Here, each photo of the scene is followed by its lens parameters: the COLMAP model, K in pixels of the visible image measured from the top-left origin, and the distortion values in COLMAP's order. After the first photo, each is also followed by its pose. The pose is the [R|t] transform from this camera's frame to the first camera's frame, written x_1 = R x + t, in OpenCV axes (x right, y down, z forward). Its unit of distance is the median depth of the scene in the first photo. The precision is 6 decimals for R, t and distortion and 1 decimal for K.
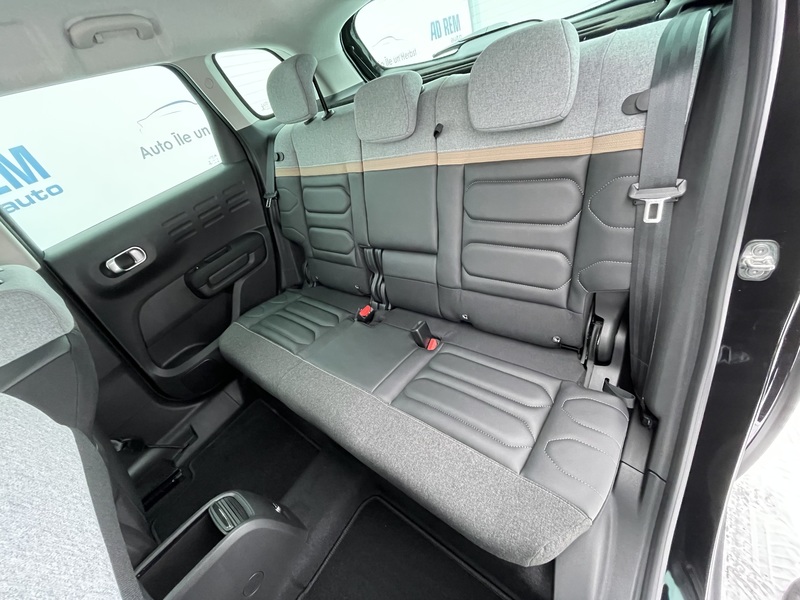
lens RADIAL K [[325.7, 0, 400.0], [0, 325.7, 300.0], [0, 0, 1]] dist [-0.004139, -0.000381]
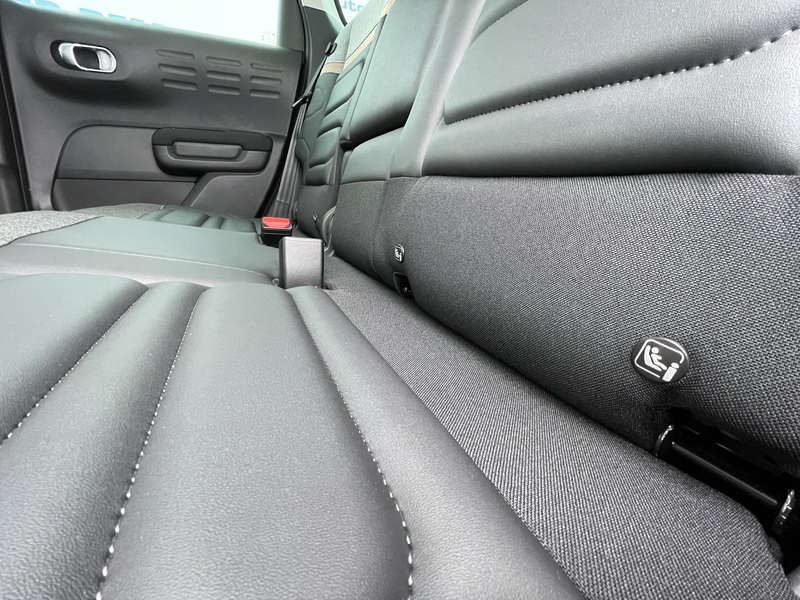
lens RADIAL K [[325.7, 0, 400.0], [0, 325.7, 300.0], [0, 0, 1]] dist [-0.004139, -0.000381]
pose [[0.843859, 0.423758, -0.329138, 0.260455], [-0.500734, 0.842344, -0.199304, 0.127914], [0.192790, 0.332995, 0.923009, 0.512394]]
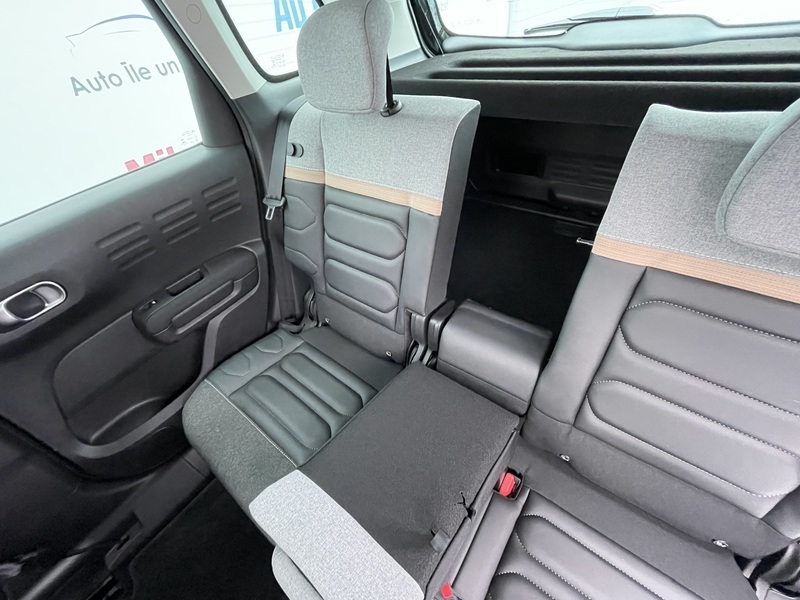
lens RADIAL K [[325.7, 0, 400.0], [0, 325.7, 300.0], [0, 0, 1]] dist [-0.004139, -0.000381]
pose [[0.986504, 0.115121, 0.116433, -0.199848], [-0.126837, 0.986993, 0.098780, -0.227723], [-0.103547, -0.112215, 0.988274, 0.285650]]
